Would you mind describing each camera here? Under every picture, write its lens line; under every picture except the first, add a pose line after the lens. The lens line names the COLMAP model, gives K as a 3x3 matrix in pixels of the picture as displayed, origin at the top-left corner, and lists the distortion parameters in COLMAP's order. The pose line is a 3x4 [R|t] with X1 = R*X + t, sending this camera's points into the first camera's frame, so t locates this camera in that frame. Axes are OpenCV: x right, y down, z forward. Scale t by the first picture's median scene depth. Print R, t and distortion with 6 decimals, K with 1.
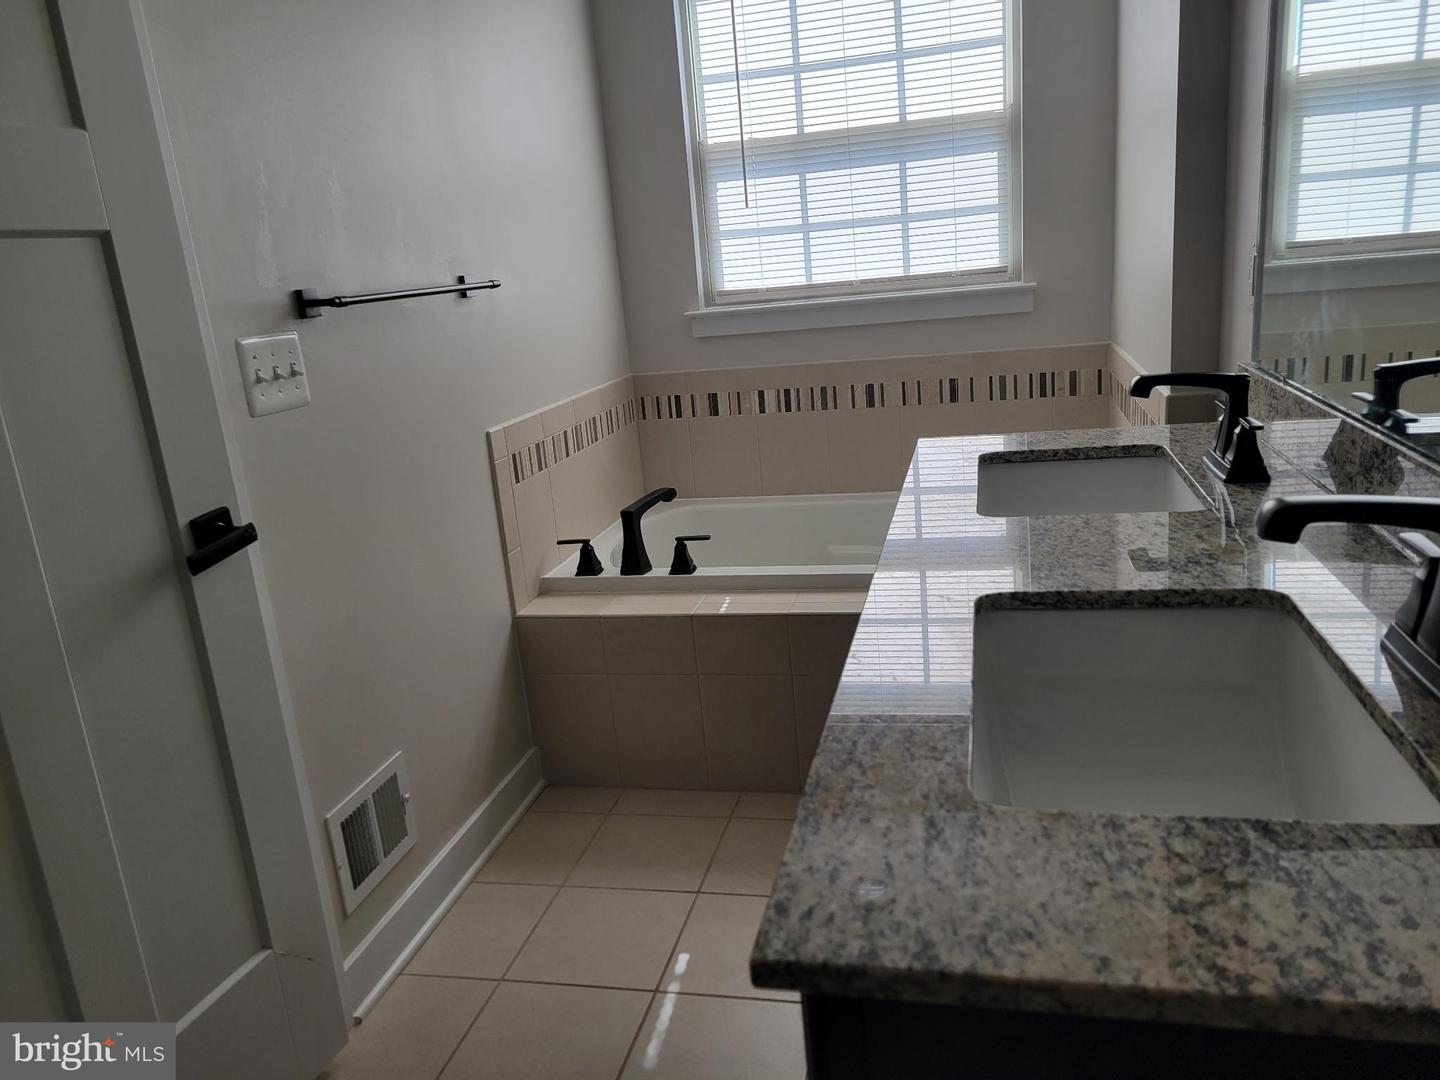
lens RADIAL K [[1070.2, 0, 720.9], [0, 1070.2, 531.0], [0, 0, 1]] dist [0.057622, -0.040754]
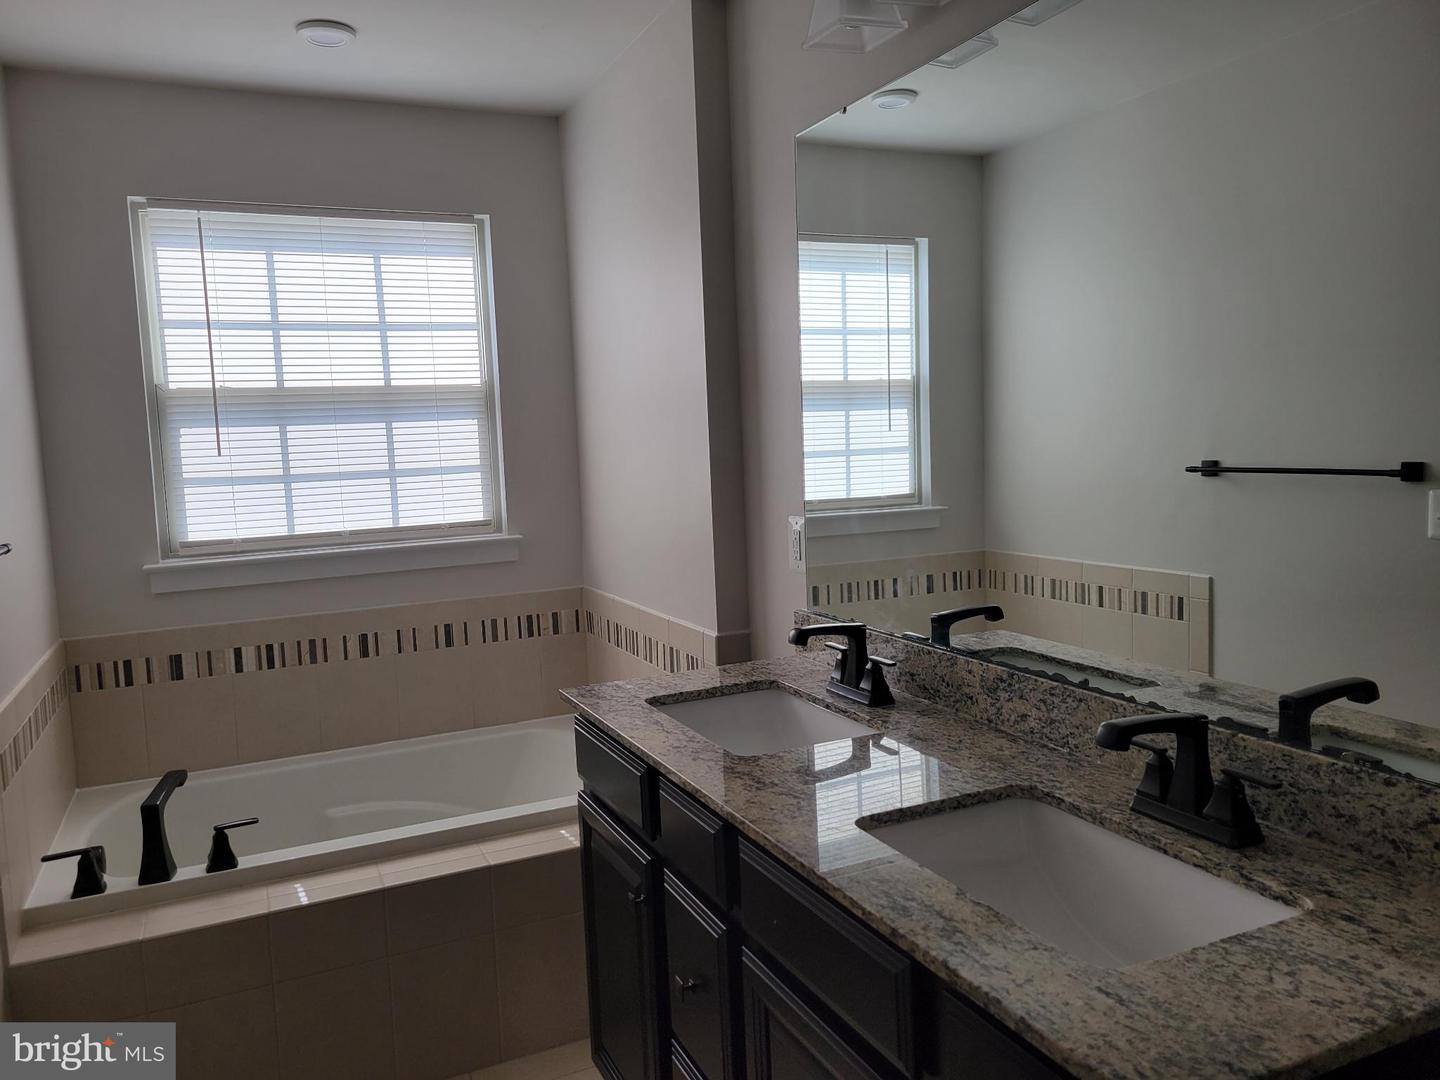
lens RADIAL K [[1070.2, 0, 724.5], [0, 1070.2, 530.8], [0, 0, 1]] dist [0.057622, -0.040754]
pose [[0.798373, -0.000153, 0.602164, -0.197342], [0.125207, 0.978186, -0.165756, -0.025632], [-0.589003, 0.207730, 0.780976, 0.017123]]
